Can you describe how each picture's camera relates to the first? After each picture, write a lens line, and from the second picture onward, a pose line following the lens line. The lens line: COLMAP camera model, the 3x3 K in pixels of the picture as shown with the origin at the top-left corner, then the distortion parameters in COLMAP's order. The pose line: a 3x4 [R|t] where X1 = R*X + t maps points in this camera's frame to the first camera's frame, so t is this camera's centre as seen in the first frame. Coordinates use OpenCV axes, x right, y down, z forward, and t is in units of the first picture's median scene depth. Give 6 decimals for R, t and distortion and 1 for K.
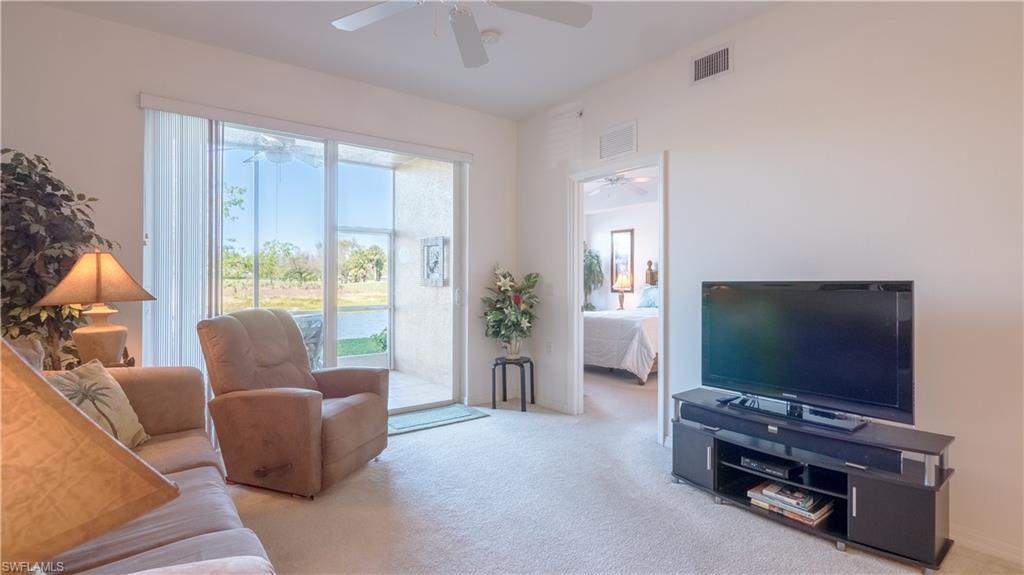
lens RADIAL K [[474.1, 0, 512.1], [0, 474.1, 282.5], [0, 0, 1]] dist [-0.001025, -0.000277]
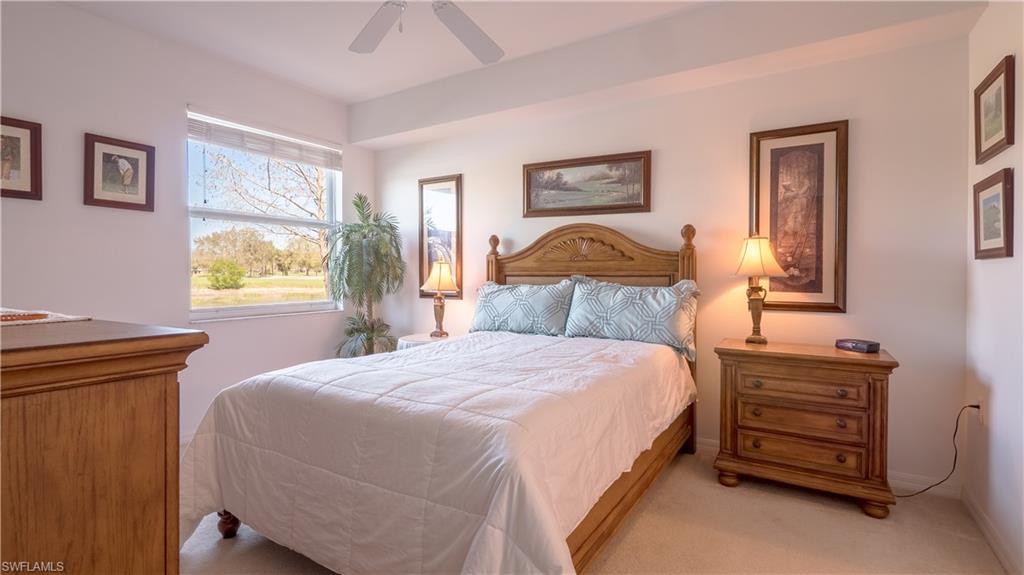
lens RADIAL K [[474.1, 0, 515.8], [0, 474.1, 280.8], [0, 0, 1]] dist [-0.001025, -0.000277]
pose [[0.926942, -0.005648, 0.375163, 0.113628], [0.003305, 0.999971, 0.006889, -0.001283], [-0.375191, -0.005146, 0.926933, 0.487489]]
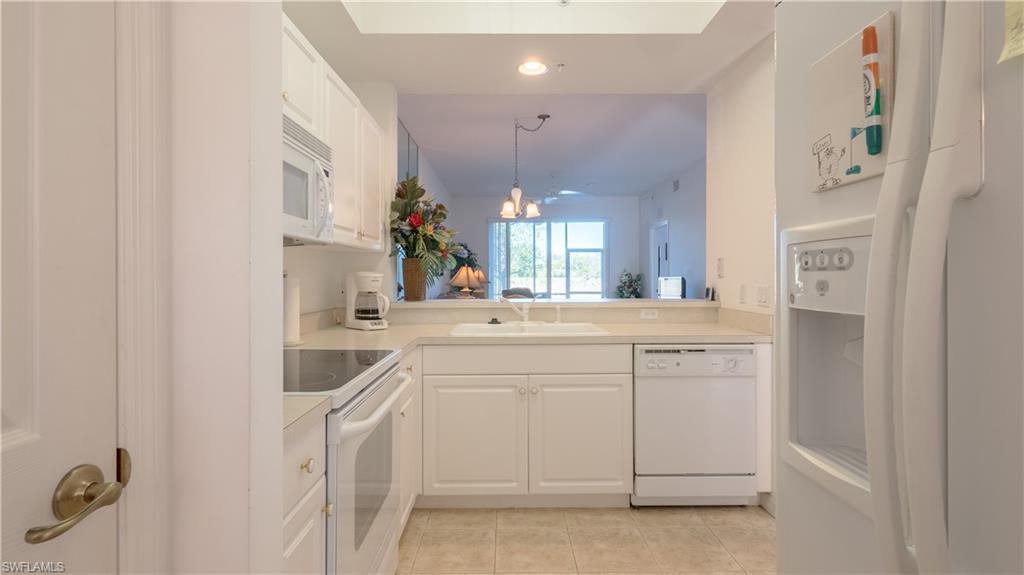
lens RADIAL K [[474.1, 0, 512.2], [0, 474.1, 280.4], [0, 0, 1]] dist [-0.001025, -0.000277]
pose [[0.815597, -0.000401, -0.578621, 0.769897], [0.000507, 1.000000, 0.000021, 0.009557], [0.578621, -0.000310, 0.815597, -0.972051]]
